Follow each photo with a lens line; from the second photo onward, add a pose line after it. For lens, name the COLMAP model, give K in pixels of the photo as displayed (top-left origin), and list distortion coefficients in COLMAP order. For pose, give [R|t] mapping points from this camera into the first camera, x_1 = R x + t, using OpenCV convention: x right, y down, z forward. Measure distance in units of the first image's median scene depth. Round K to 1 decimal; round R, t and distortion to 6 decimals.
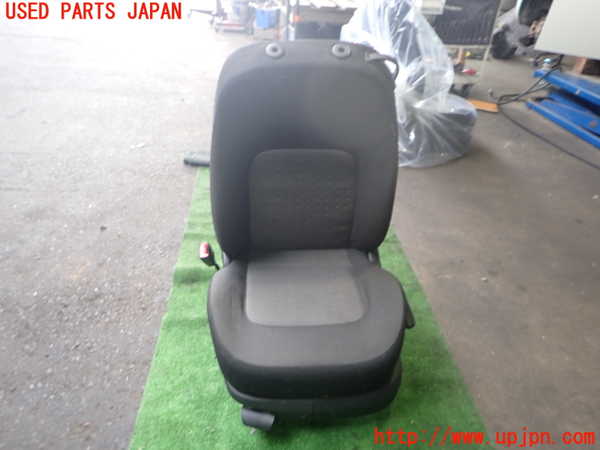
lens RADIAL K [[444.2, 0, 296.1], [0, 444.2, 236.6], [0, 0, 1]] dist [0.004439, 0.000384]
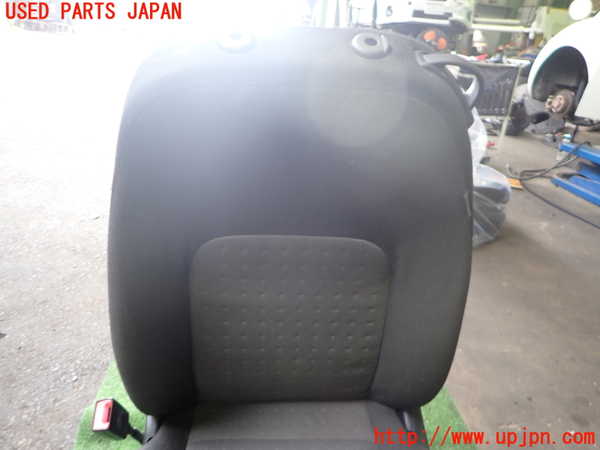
lens RADIAL K [[444.2, 0, 296.1], [0, 444.2, 236.6], [0, 0, 1]] dist [0.004439, 0.000384]
pose [[0.999710, 0.023297, 0.006038, 0.012348], [-0.022018, 0.986658, -0.161309, -0.071151], [-0.009716, 0.161129, 0.986886, 0.310231]]
